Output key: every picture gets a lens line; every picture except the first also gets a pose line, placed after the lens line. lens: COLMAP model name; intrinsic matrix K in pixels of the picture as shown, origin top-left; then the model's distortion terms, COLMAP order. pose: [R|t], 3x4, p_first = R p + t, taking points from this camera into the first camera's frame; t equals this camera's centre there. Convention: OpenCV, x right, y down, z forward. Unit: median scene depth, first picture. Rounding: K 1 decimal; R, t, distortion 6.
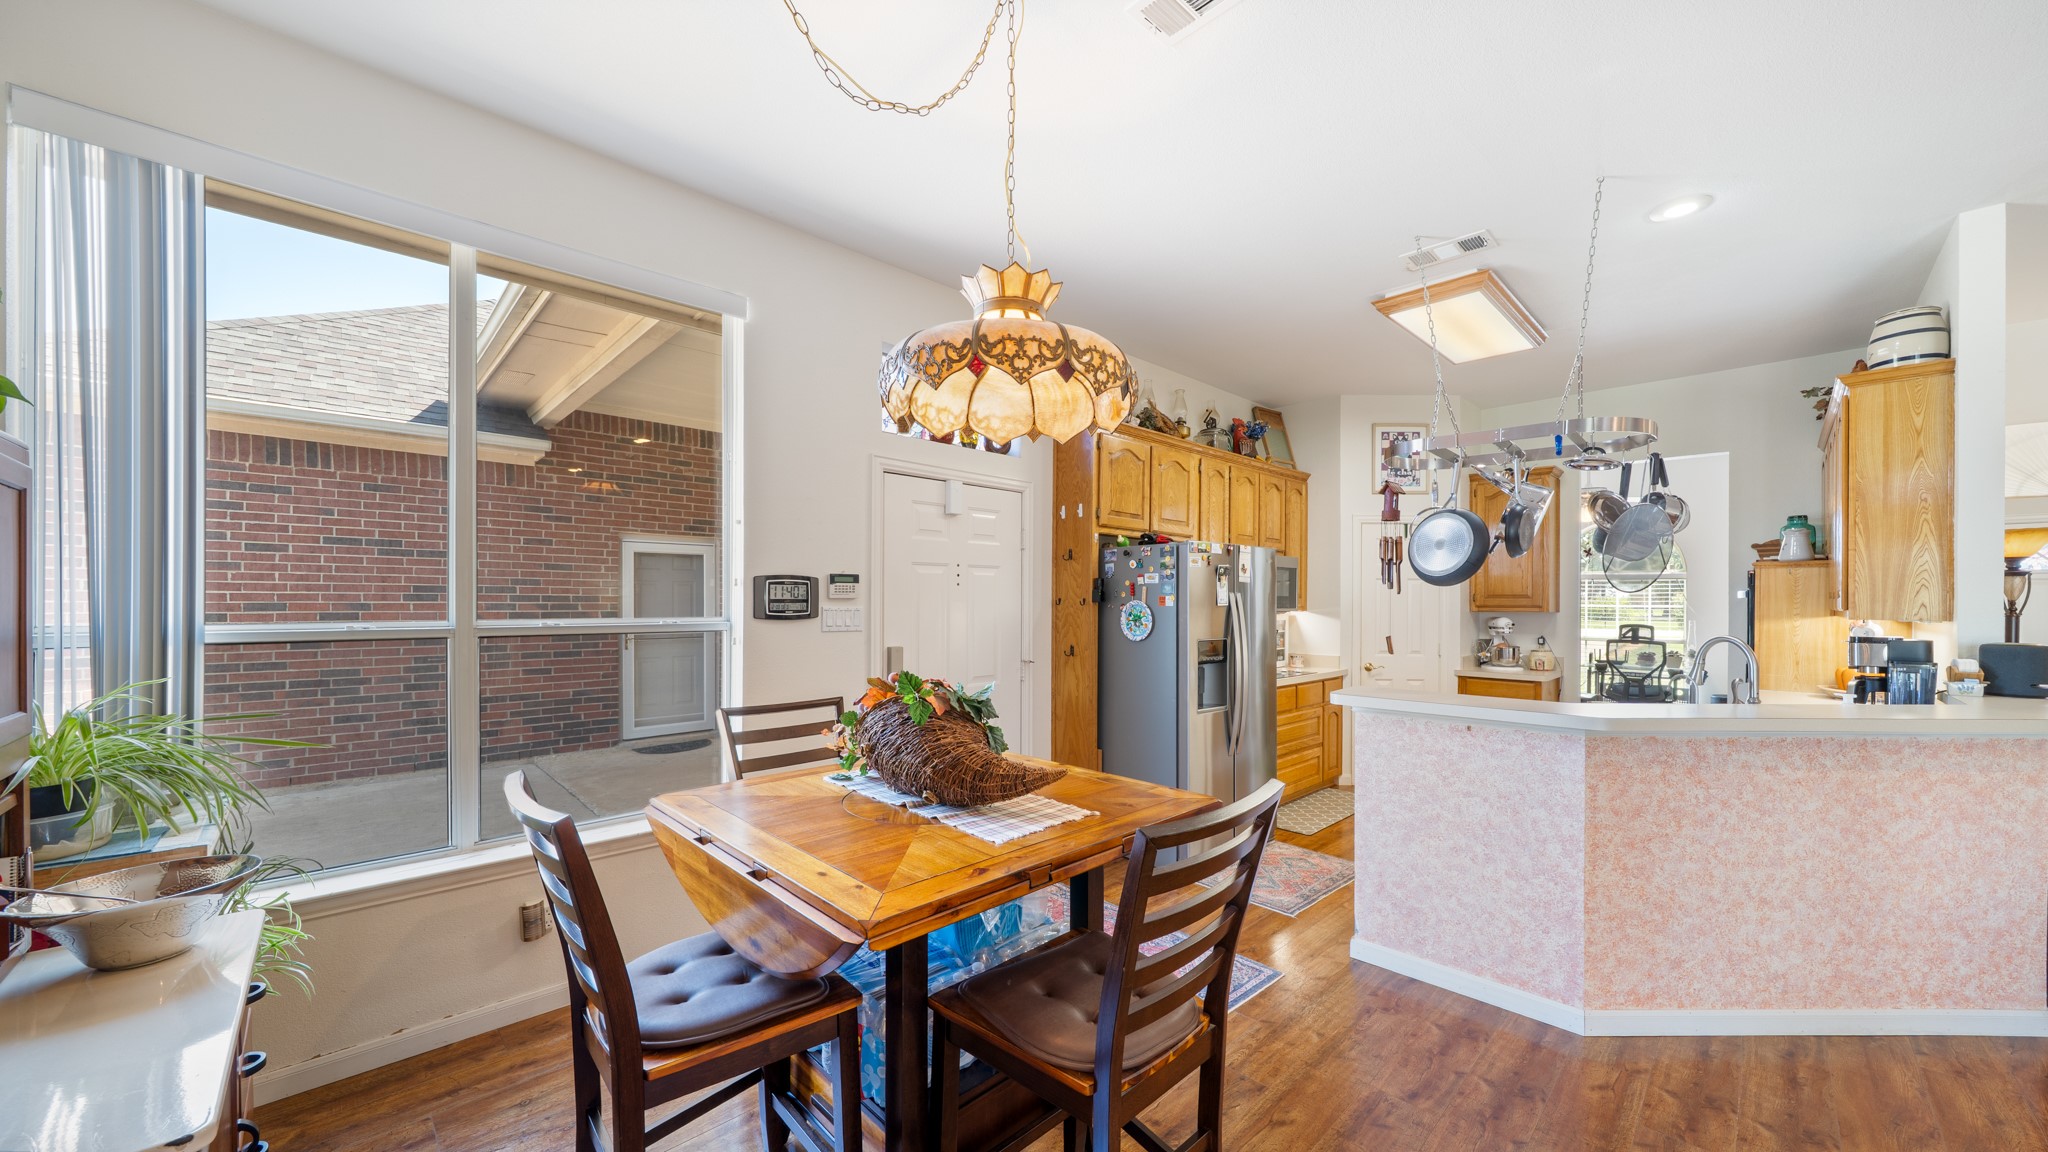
lens RADIAL K [[737.5, 0, 1025.6], [0, 737.5, 603.7], [0, 0, 1]] dist [-0.009038, 0.000077]
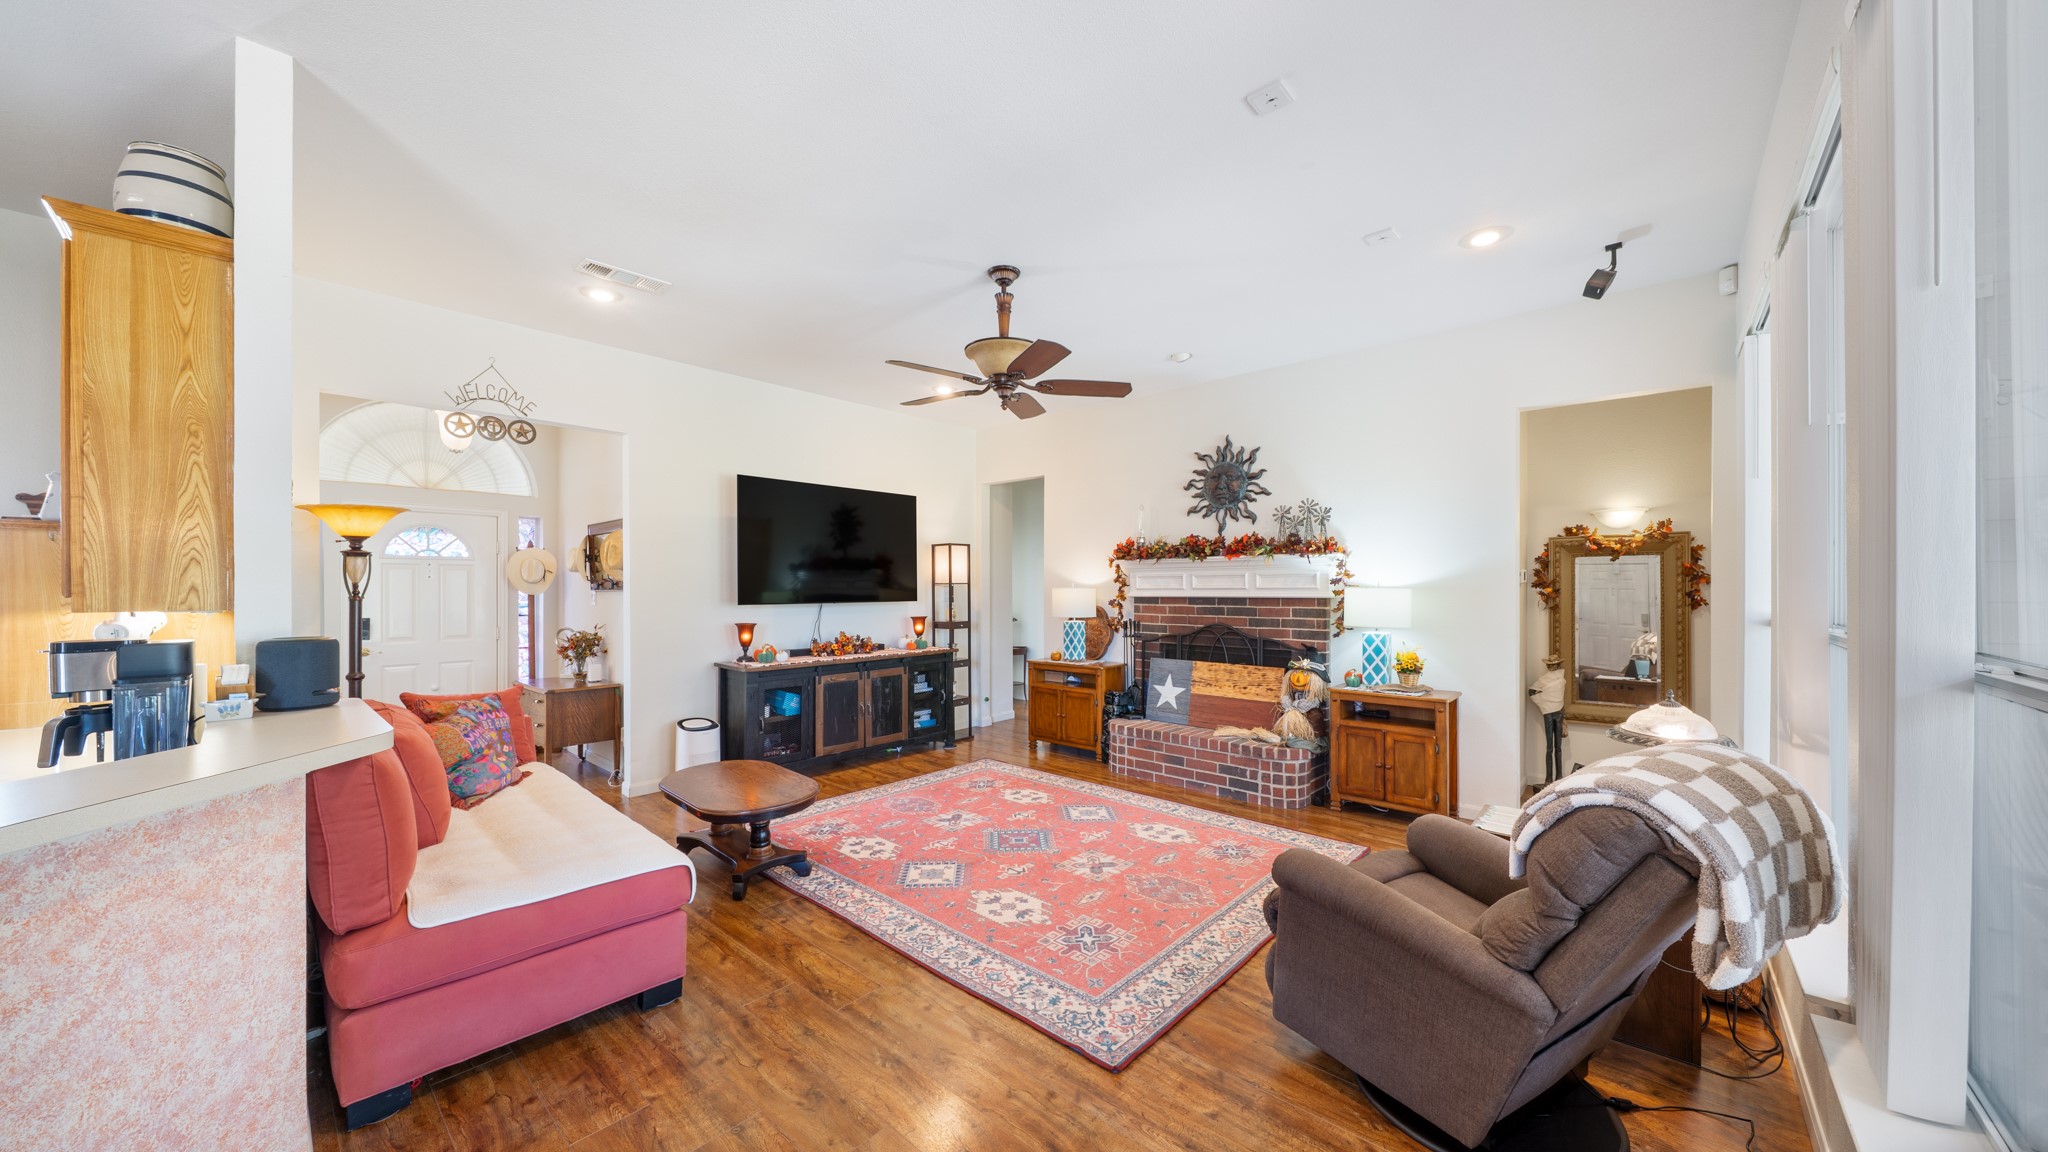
lens RADIAL K [[701.9, 0, 1016.9], [0, 701.9, 589.2], [0, 0, 1]] dist [-0.010090, -0.000083]
pose [[-0.057903, -0.004559, 0.998312, 0.544498], [0.002874, 0.999985, 0.004734, 0.002159], [-0.998318, 0.003144, -0.057889, 0.267649]]
